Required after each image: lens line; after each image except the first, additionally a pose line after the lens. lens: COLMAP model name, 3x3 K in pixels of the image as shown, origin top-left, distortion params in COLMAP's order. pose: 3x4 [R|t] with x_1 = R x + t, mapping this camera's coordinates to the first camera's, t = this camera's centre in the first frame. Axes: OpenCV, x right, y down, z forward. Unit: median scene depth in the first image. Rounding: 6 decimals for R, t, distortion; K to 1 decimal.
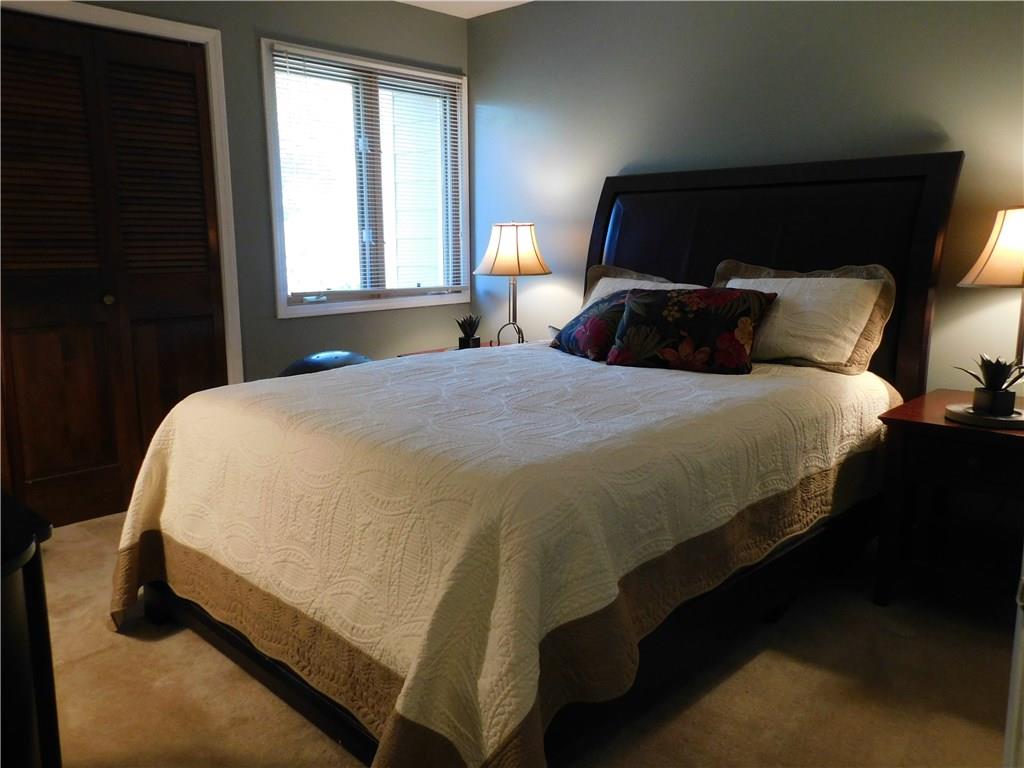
lens RADIAL K [[796.7, 0, 496.0], [0, 796.7, 383.2], [0, 0, 1]] dist [0.031621, 0.000595]
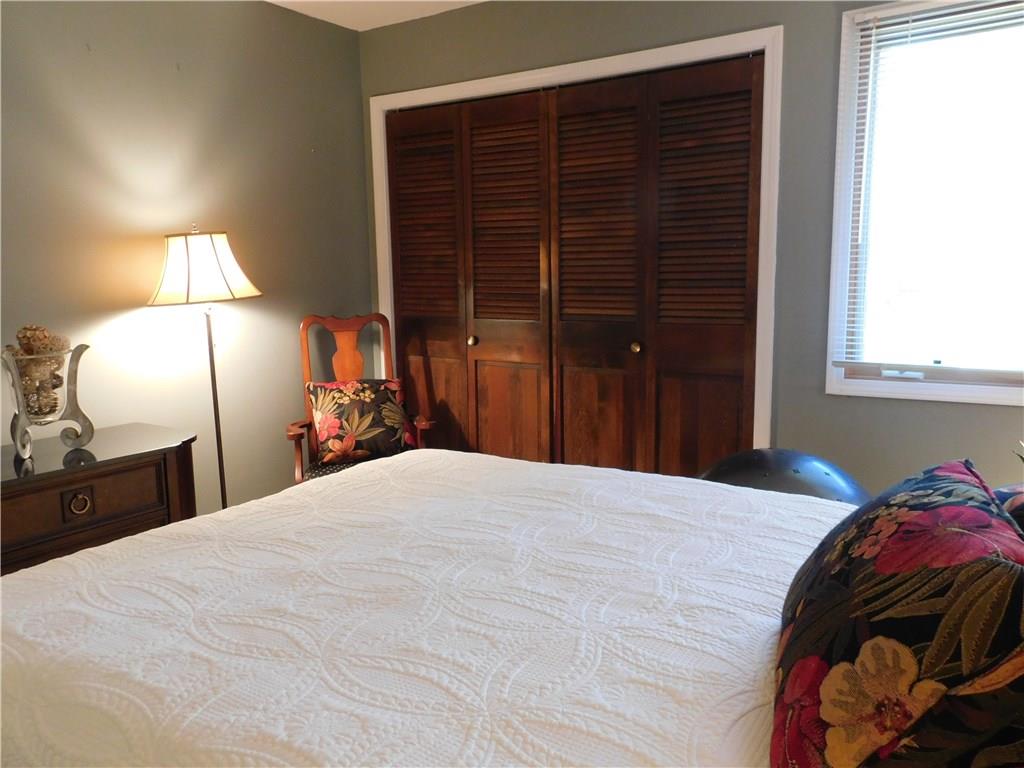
lens RADIAL K [[796.7, 0, 496.0], [0, 796.7, 383.2], [0, 0, 1]] dist [0.031621, 0.000595]
pose [[0.178730, 0.144459, -0.973236, 0.436935], [-0.155871, 0.980828, 0.116961, -0.145820], [0.971473, 0.130794, 0.197820, 0.632038]]
